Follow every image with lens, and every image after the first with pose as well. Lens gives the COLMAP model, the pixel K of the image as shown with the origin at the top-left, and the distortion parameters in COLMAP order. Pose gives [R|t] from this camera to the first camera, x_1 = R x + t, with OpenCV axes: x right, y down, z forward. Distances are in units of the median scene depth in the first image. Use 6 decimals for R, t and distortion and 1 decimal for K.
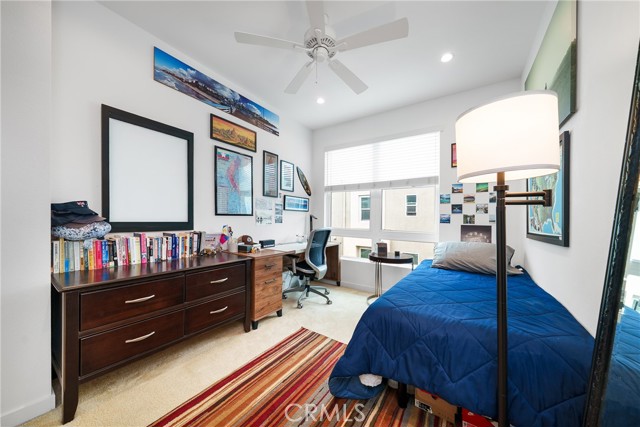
lens RADIAL K [[214.8, 0, 318.1], [0, 214.8, 217.8], [0, 0, 1]] dist [-0.002102, 0.000029]
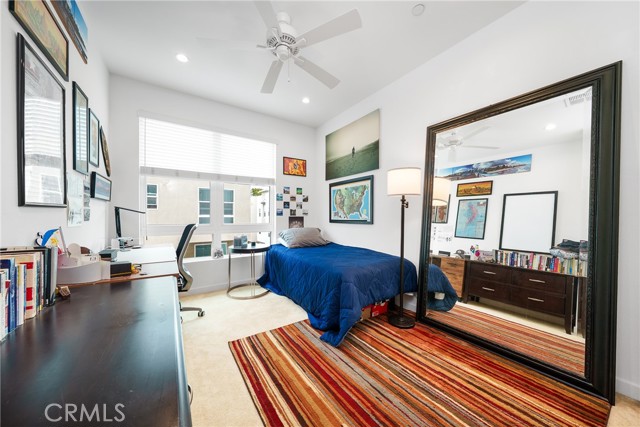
lens RADIAL K [[214.8, 0, 317.4], [0, 214.8, 214.4], [0, 0, 1]] dist [-0.002102, 0.000029]
pose [[0.390274, -0.014326, 0.920587, -0.537525], [-0.000932, 0.999872, 0.015956, -0.003893], [-0.920698, -0.007085, 0.390210, 0.272848]]
